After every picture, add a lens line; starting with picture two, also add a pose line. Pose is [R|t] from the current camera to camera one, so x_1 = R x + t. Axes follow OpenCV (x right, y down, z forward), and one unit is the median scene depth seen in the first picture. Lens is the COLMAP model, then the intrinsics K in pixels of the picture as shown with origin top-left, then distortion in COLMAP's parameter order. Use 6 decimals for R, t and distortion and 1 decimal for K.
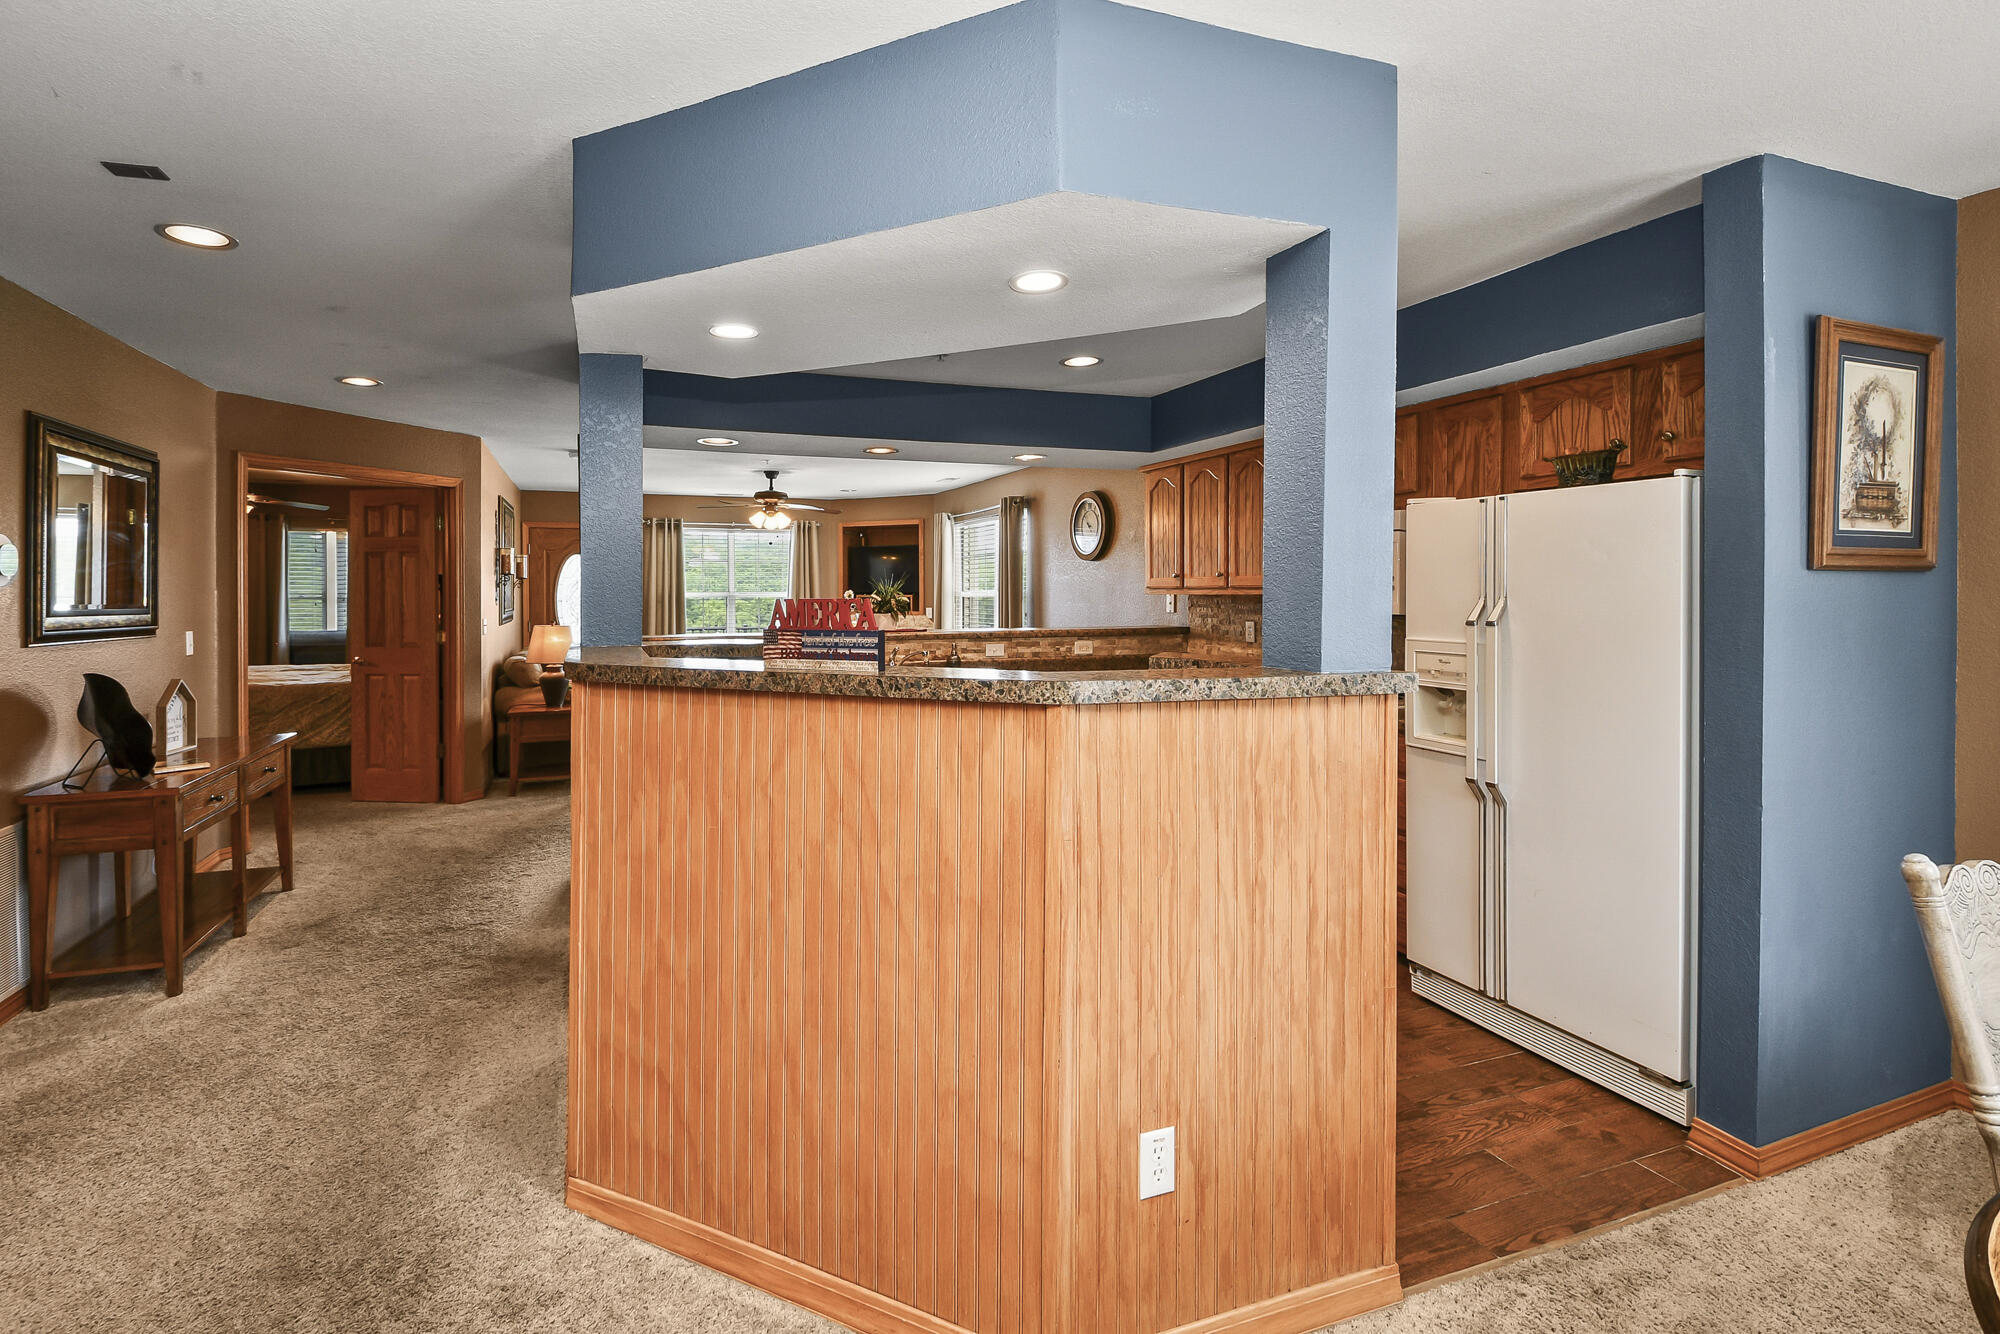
lens RADIAL K [[887.9, 0, 916.5], [0, 887.9, 594.9], [0, 0, 1]] dist [0.002751, -0.020495]
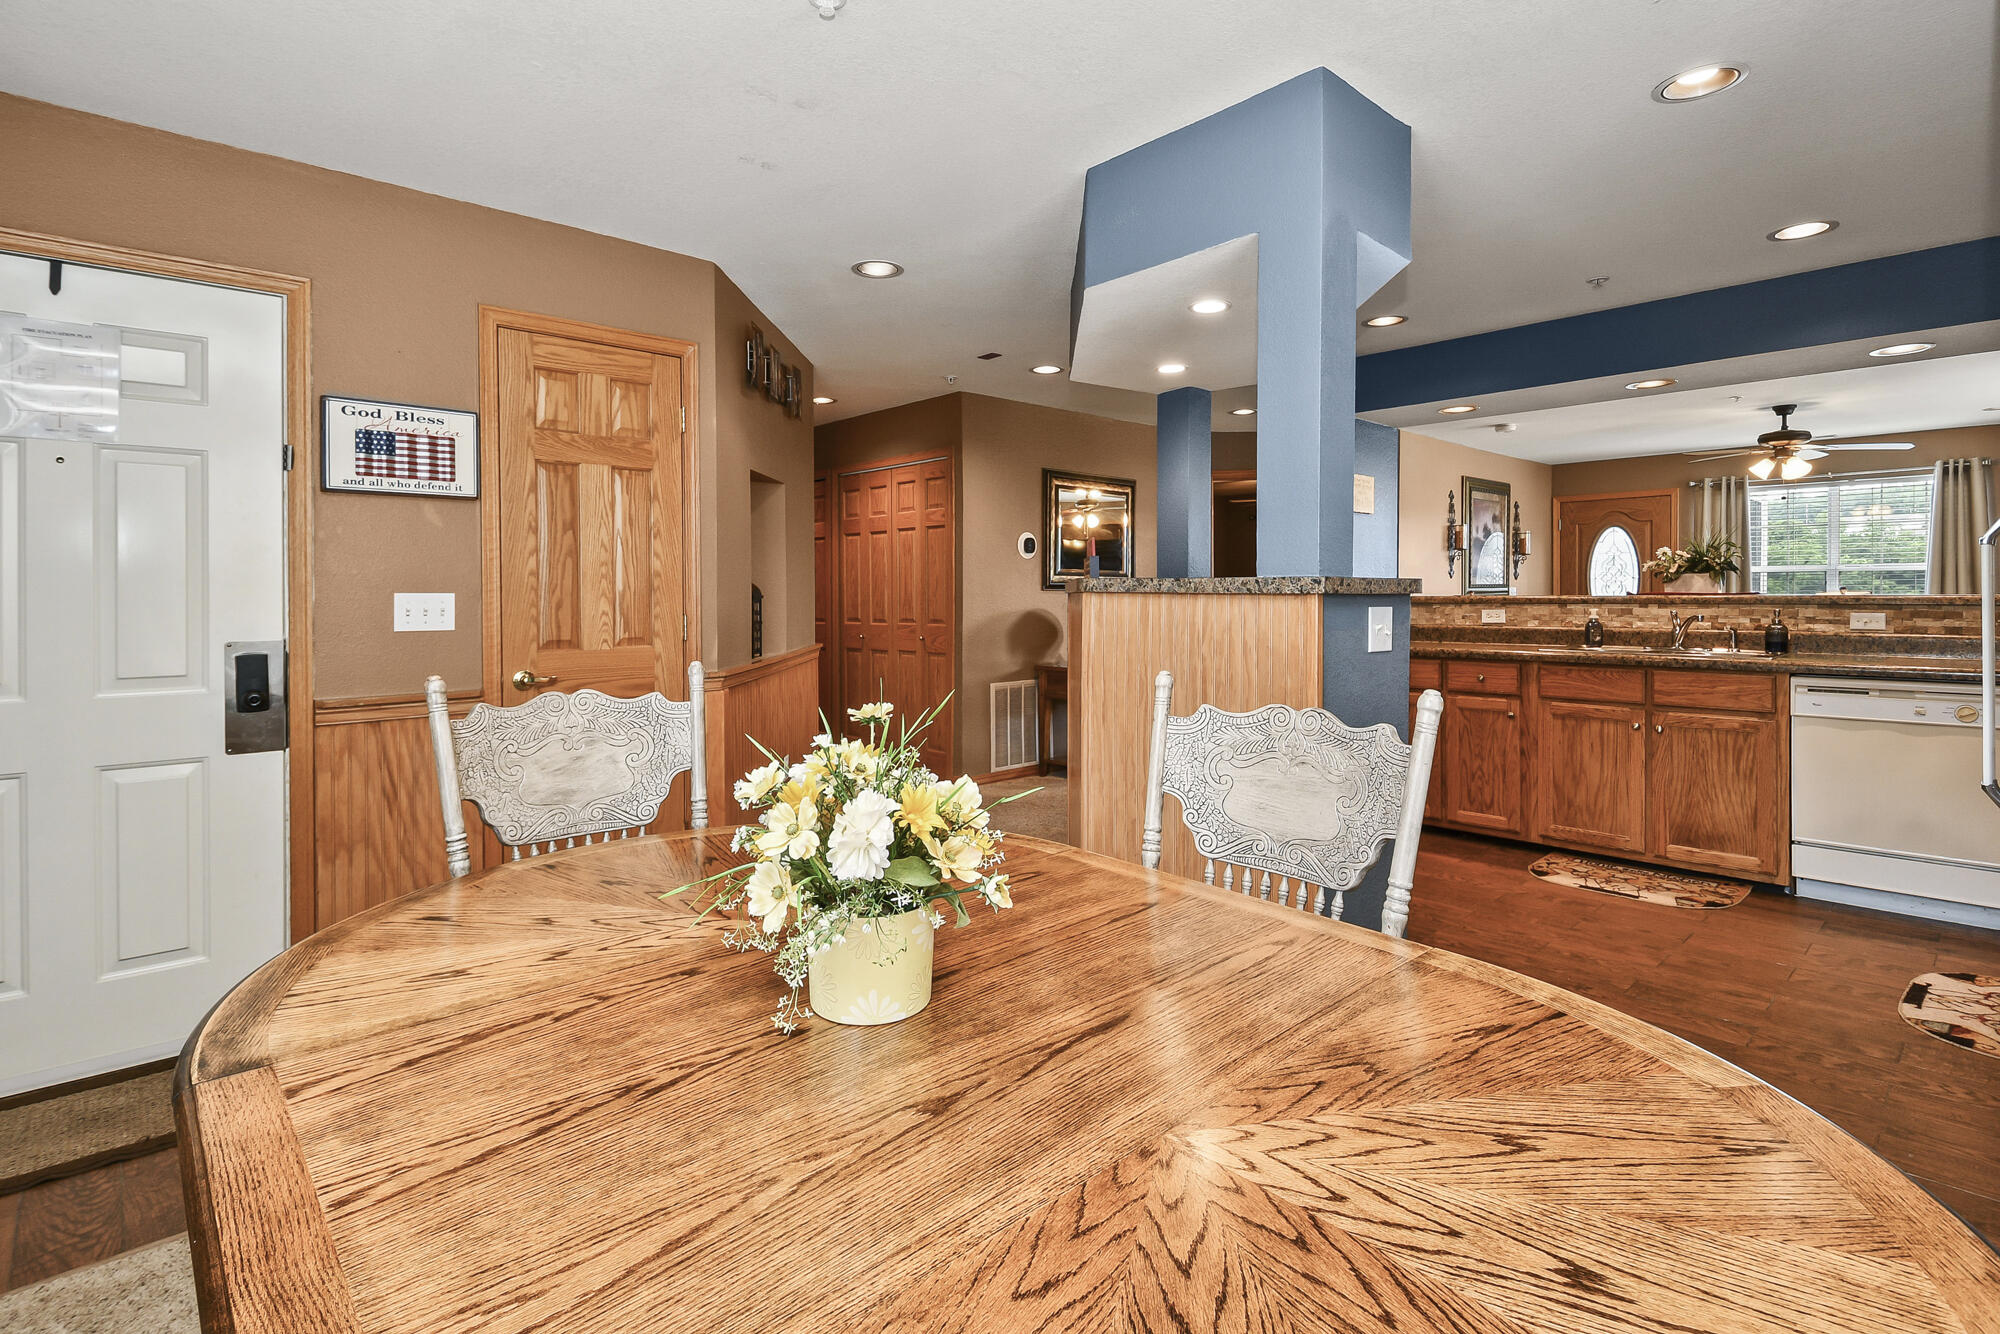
lens RADIAL K [[950.8, 0, 1006.1], [0, 950.8, 616.2], [0, 0, 1]] dist [0.021246, -0.020331]
pose [[0.401140, 0.024296, -0.915694, 0.513853], [0.001869, 0.999624, 0.027342, 0.034846], [0.916015, -0.012680, 0.400944, 0.037670]]
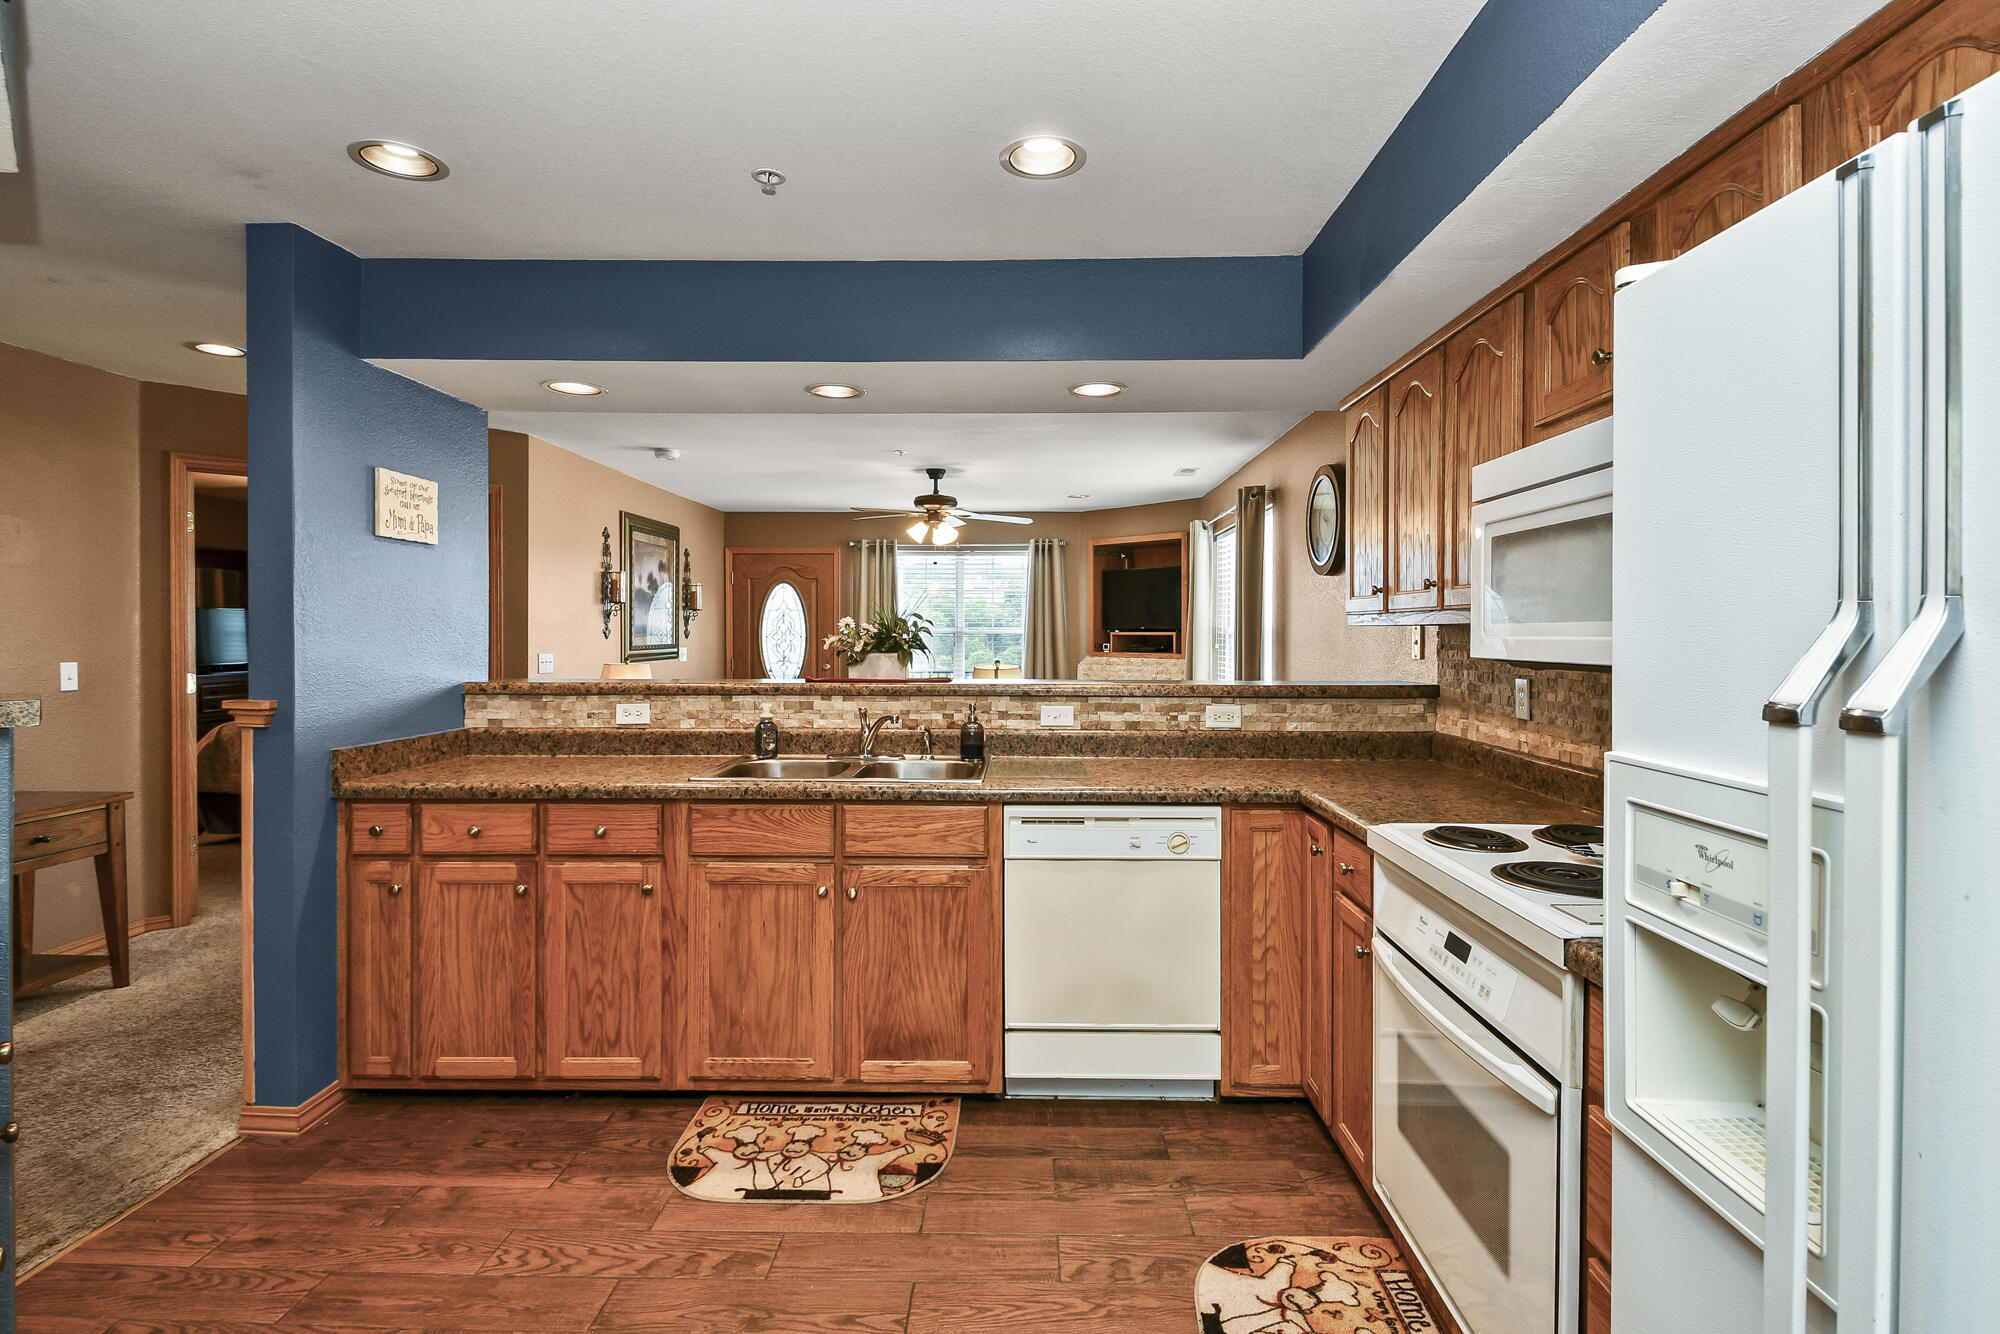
lens RADIAL K [[950.8, 0, 1006.1], [0, 950.8, 616.2], [0, 0, 1]] dist [0.021246, -0.020331]
pose [[0.936715, 0.000283, -0.350094, 0.278707], [-0.007922, 0.999761, -0.020388, 0.007656], [0.350004, 0.021871, 0.936493, 0.372659]]
